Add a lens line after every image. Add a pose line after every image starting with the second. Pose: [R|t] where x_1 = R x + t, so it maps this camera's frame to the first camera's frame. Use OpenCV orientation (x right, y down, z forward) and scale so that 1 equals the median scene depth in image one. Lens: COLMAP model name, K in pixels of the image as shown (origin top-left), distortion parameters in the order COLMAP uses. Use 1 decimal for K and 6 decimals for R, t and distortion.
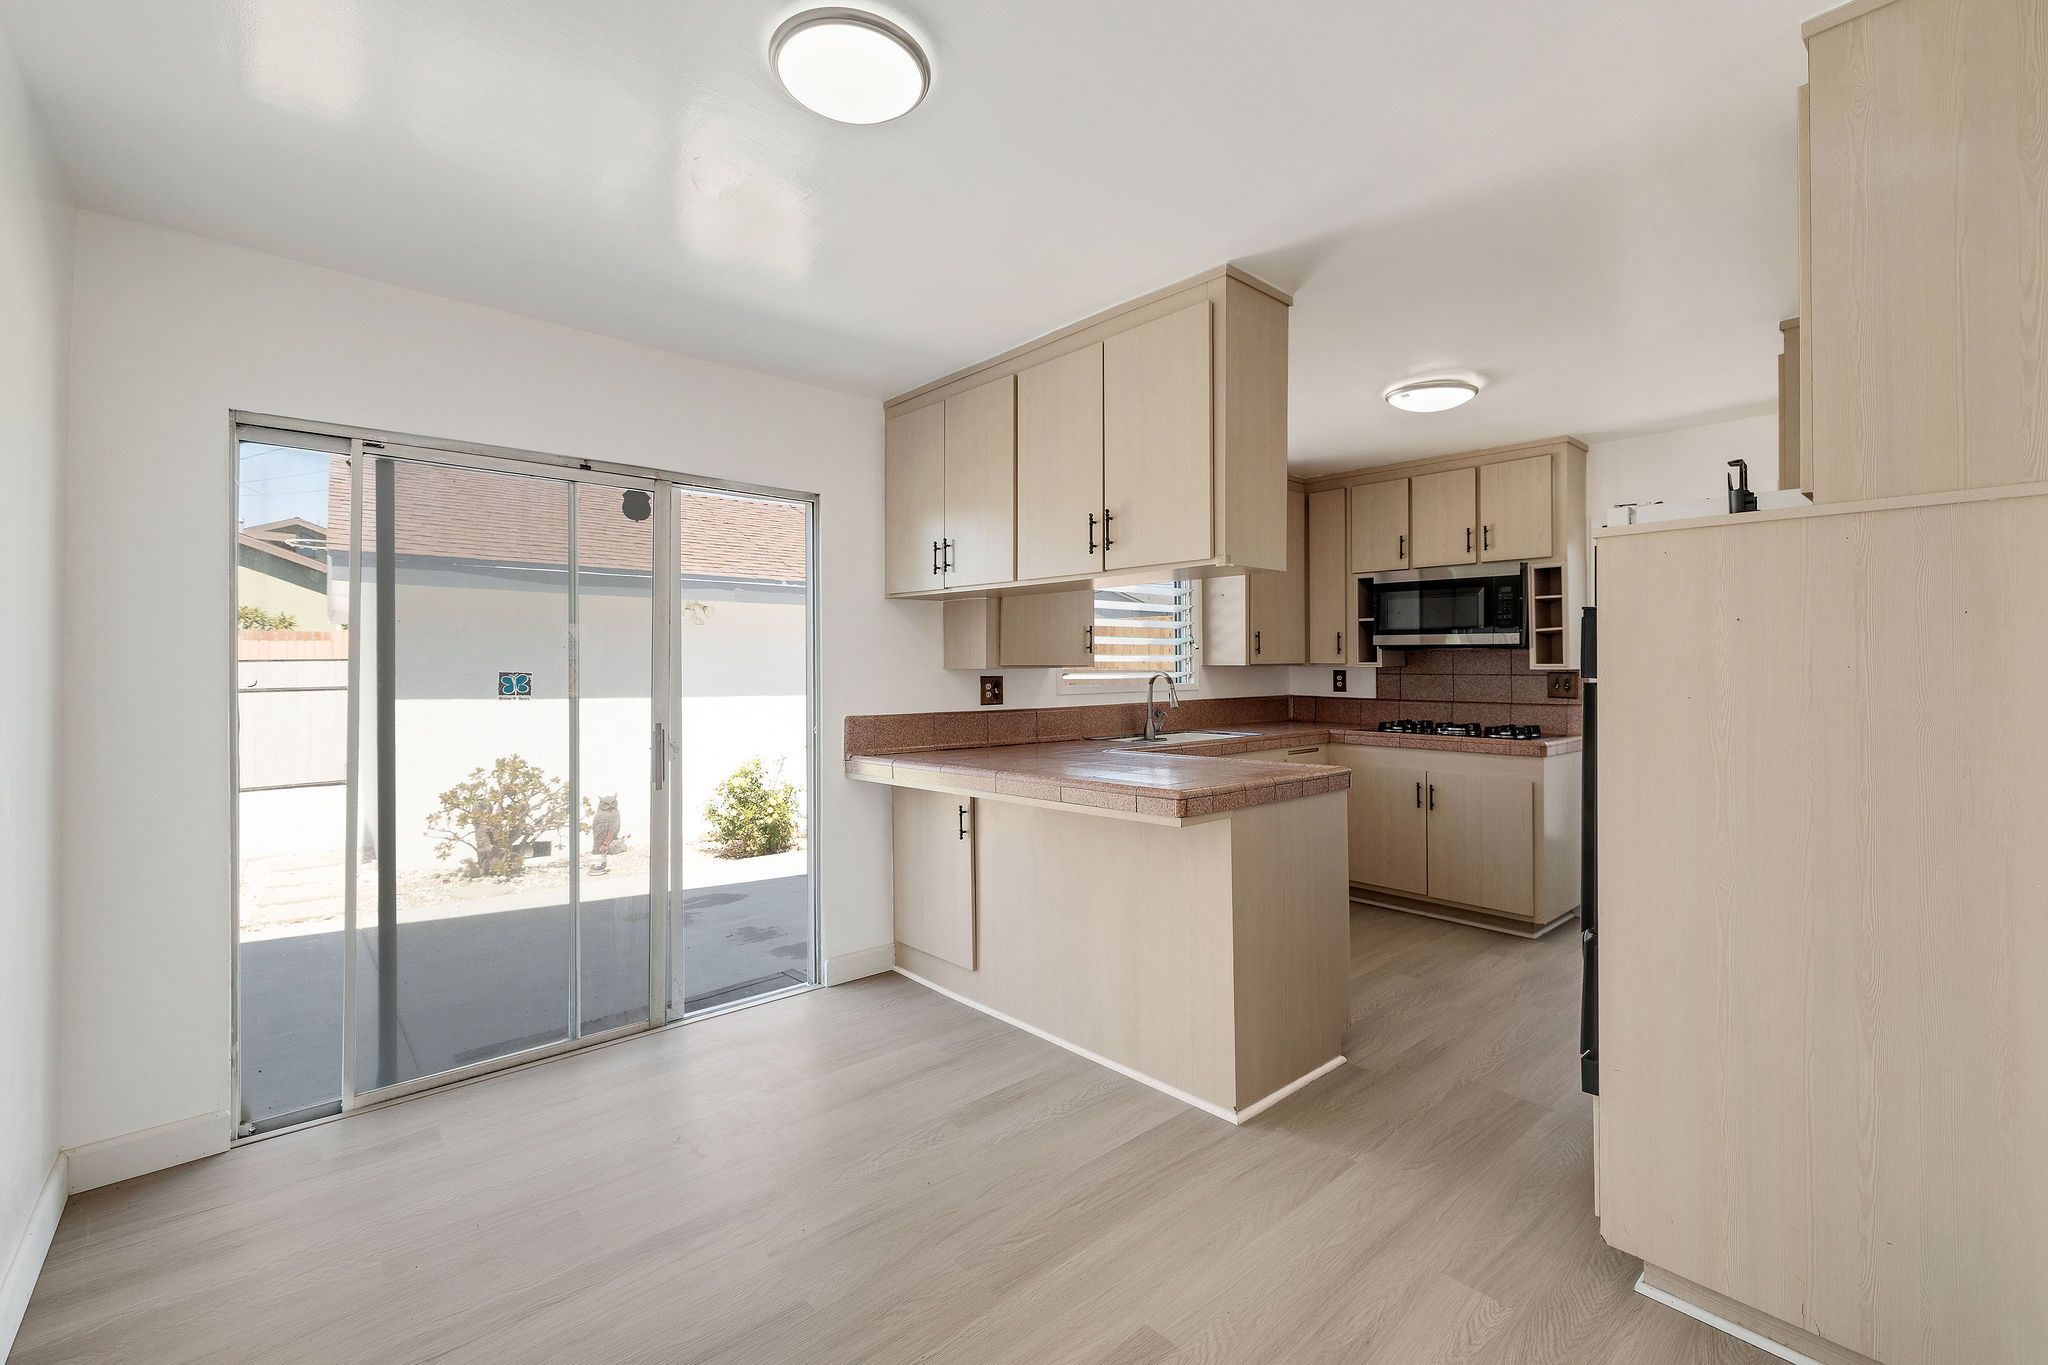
lens RADIAL K [[859.3, 0, 1019.1], [0, 859.3, 661.5], [0, 0, 1]] dist [-0.001568, -0.000033]
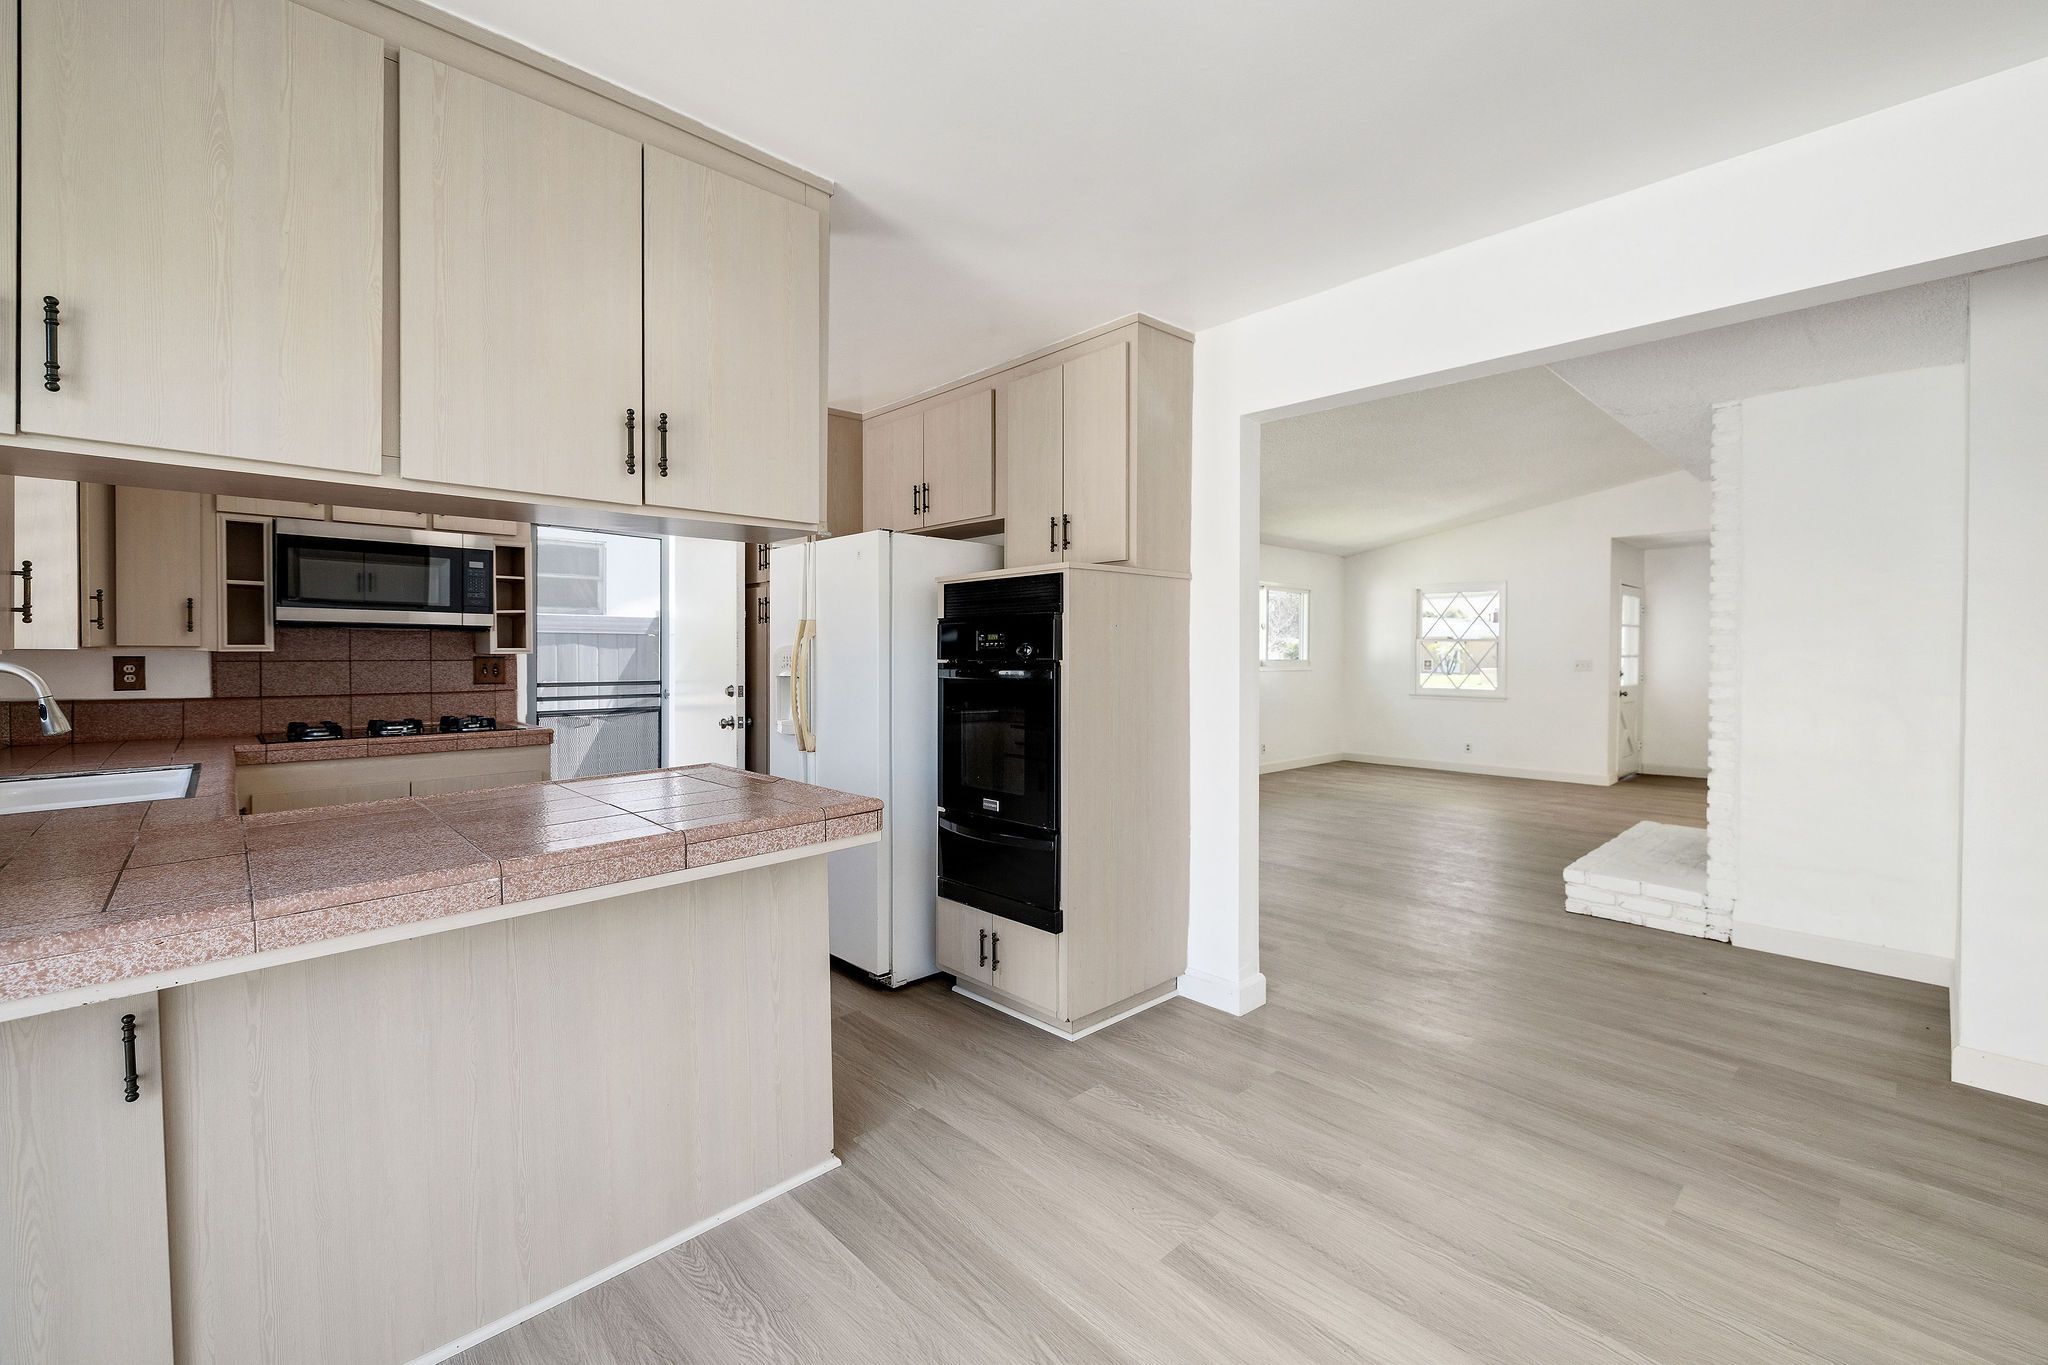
lens RADIAL K [[859.3, 0, 1019.1], [0, 859.3, 661.5], [0, 0, 1]] dist [-0.001568, -0.000033]
pose [[-0.033350, -0.012903, 0.999360, -0.315100], [-0.006511, 0.999898, 0.012692, 0.001766], [-0.999423, -0.006083, -0.033431, 0.419411]]
